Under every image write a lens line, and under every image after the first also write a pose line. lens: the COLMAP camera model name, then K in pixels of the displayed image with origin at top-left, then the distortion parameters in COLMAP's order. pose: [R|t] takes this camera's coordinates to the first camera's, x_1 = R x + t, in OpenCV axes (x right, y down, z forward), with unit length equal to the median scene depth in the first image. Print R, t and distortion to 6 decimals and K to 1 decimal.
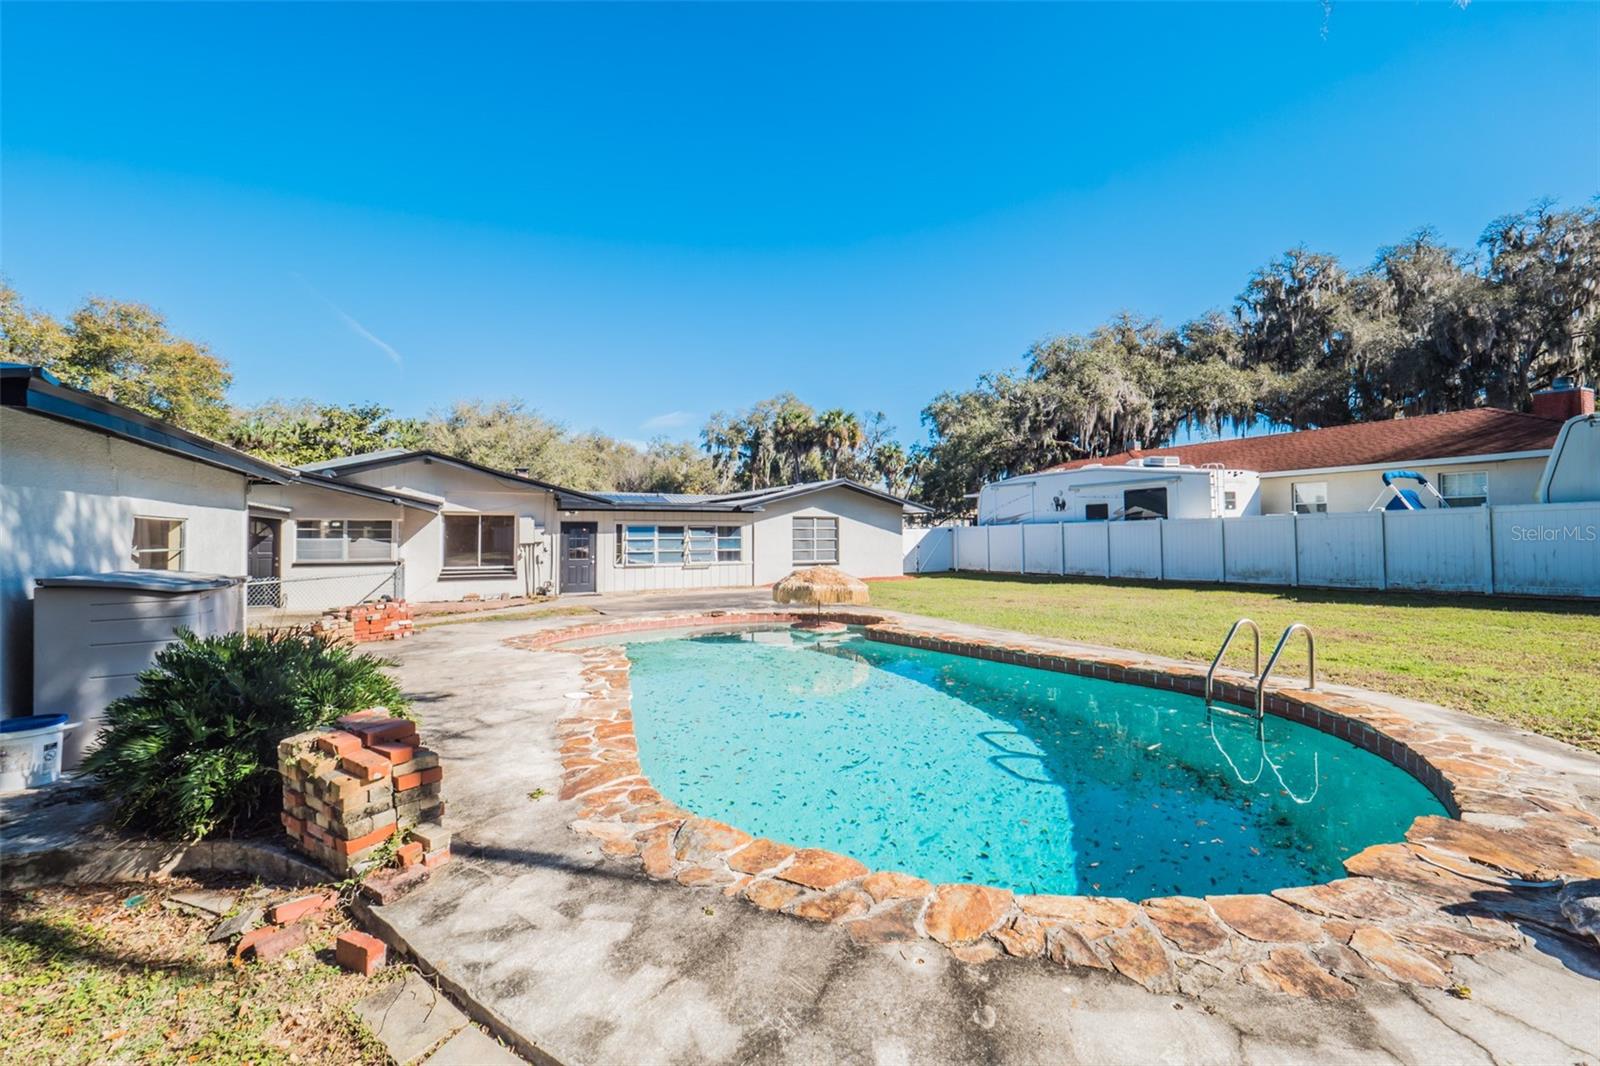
lens RADIAL K [[680.5, 0, 802.3], [0, 680.5, 524.5], [0, 0, 1]] dist [-0.010913, 0.000680]
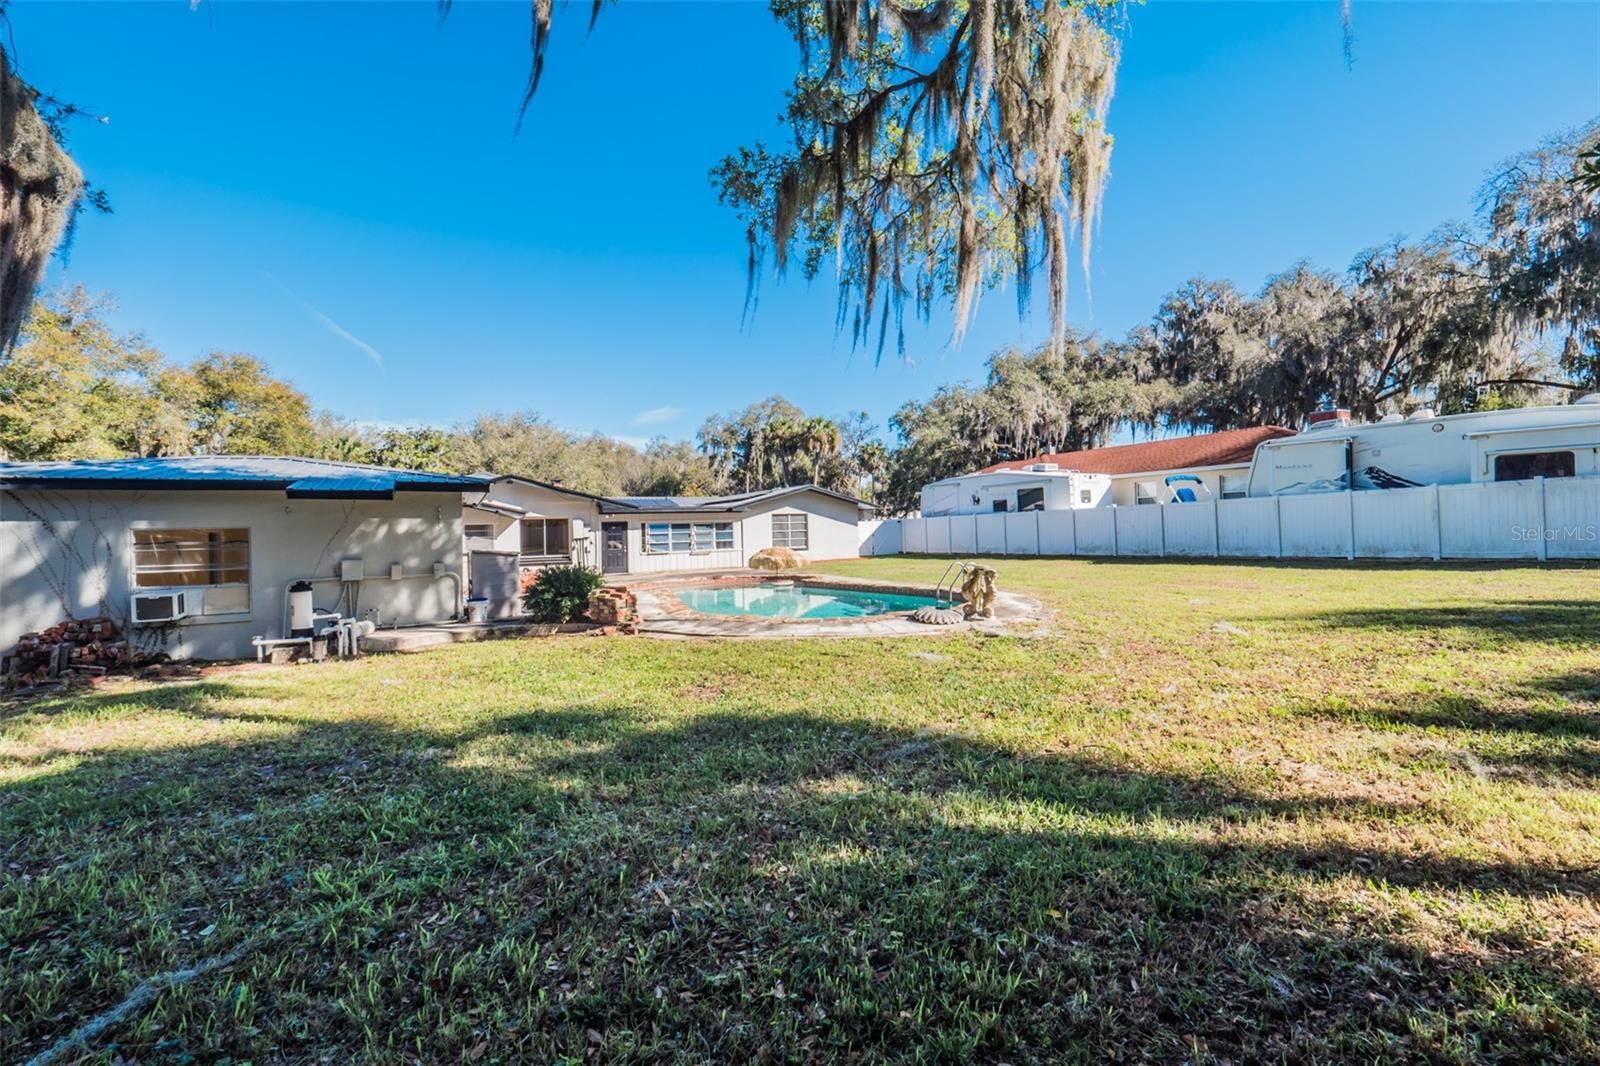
lens RADIAL K [[680.5, 0, 807.0], [0, 680.5, 529.7], [0, 0, 1]] dist [-0.010913, 0.000680]
pose [[0.999703, -0.022006, 0.010490, 0.027701], [0.021810, 0.999592, 0.018431, -0.003094], [-0.010892, -0.018197, 0.999775, -0.226244]]
